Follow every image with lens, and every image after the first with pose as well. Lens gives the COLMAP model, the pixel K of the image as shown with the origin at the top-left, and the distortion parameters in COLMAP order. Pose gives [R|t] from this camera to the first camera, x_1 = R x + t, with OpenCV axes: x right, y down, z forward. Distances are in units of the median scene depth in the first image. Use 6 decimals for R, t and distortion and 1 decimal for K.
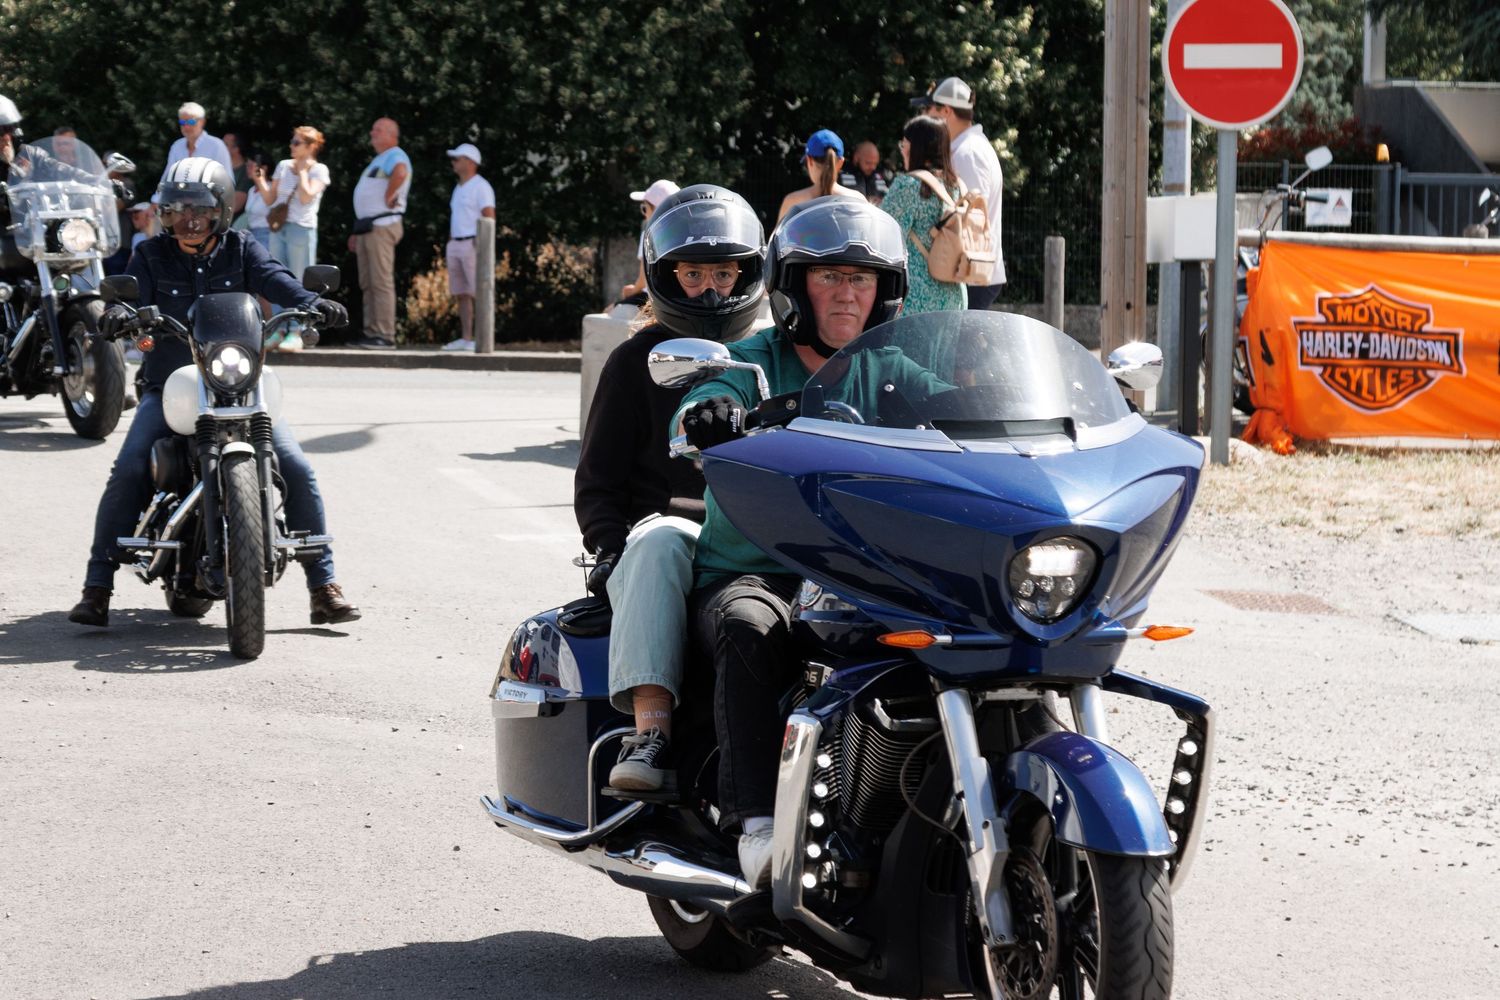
lens RADIAL K [[5780.0, 0, 622.9], [0, 5780.0, 412.5], [0, 0, 1]] dist [-0.044880, 0.000000]
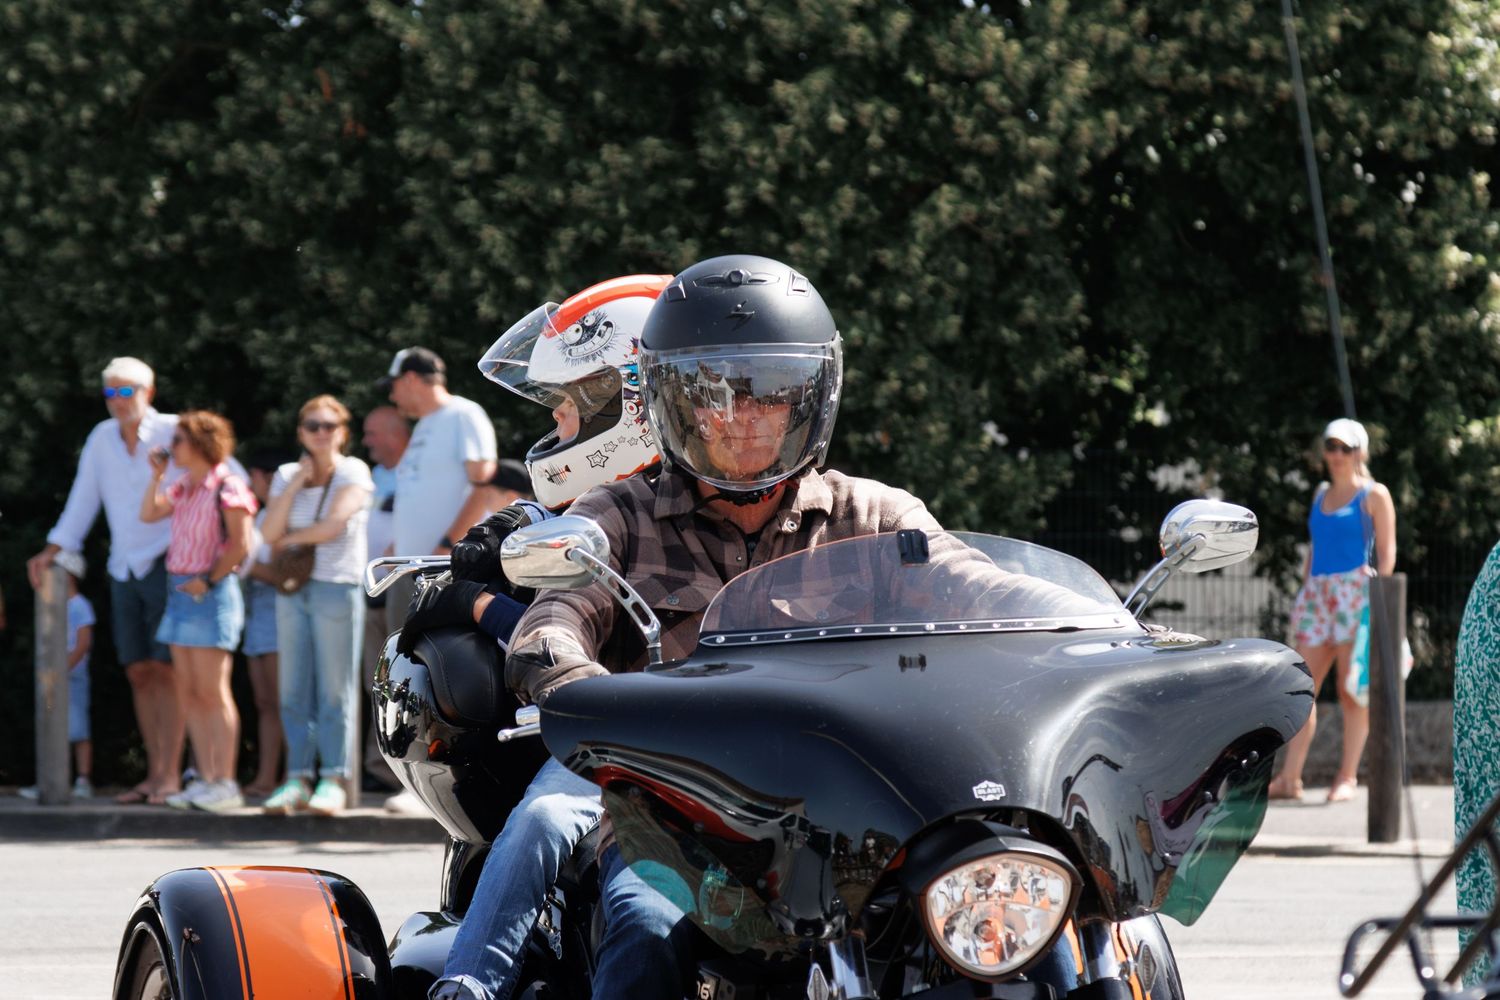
lens RADIAL K [[6495.2, 0, 758.8], [0, 6495.2, 567.2], [0, 0, 1]] dist [-0.097895, 0.000000]
pose [[0.997419, -0.011610, 0.070861, -0.056372], [0.013907, 0.999391, -0.032003, -0.012610], [-0.070447, 0.032906, 0.996973, 0.365677]]
